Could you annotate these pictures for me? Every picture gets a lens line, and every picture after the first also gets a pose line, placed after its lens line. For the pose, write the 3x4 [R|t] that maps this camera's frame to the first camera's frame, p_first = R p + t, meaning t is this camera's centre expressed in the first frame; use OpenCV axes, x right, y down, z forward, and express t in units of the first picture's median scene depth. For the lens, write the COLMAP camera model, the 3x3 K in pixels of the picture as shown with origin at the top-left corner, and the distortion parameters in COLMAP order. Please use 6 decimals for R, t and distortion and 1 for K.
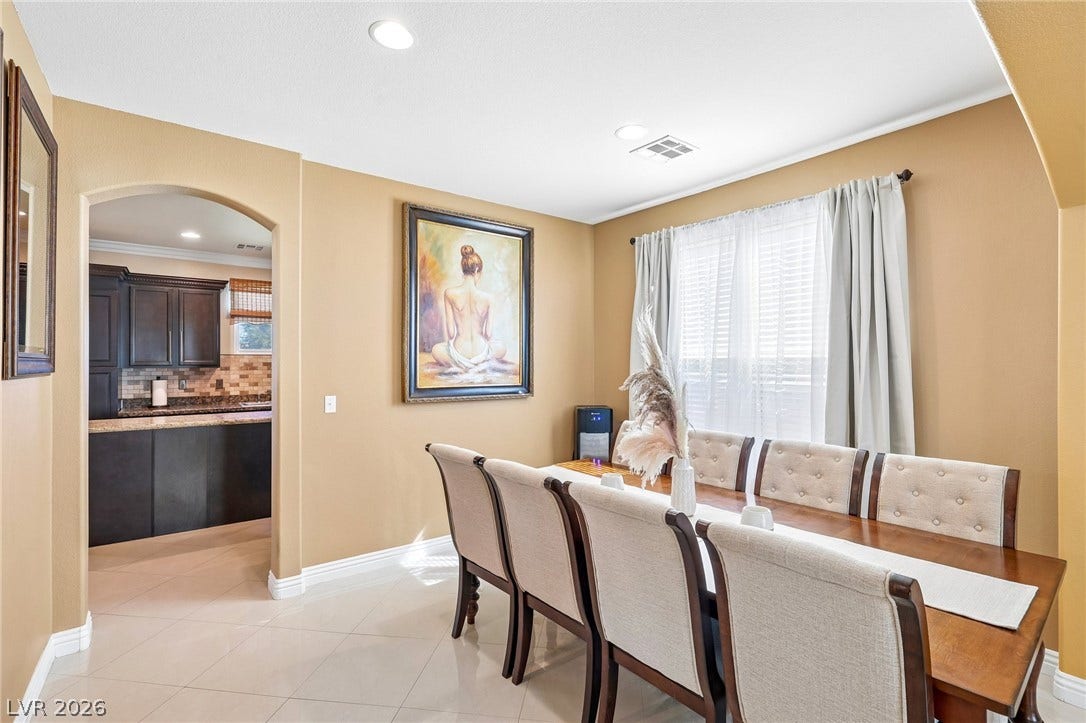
lens RADIAL K [[486.5, 0, 546.0], [0, 486.5, 360.6], [0, 0, 1]] dist [-0.002219, -0.000060]
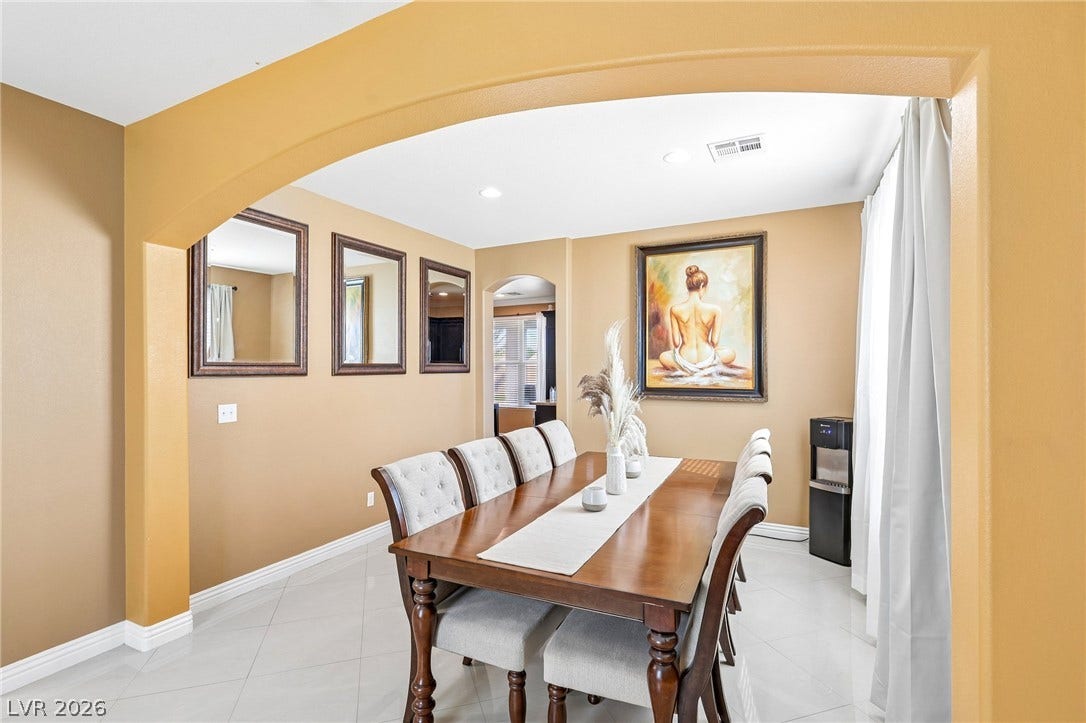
lens RADIAL K [[486.5, 0, 547.0], [0, 486.5, 365.3], [0, 0, 1]] dist [-0.002219, -0.000060]
pose [[0.441193, 0.001967, -0.897410, 0.725180], [0.003958, 0.999984, 0.004138, -0.006623], [0.897404, -0.005378, 0.441178, 0.179545]]
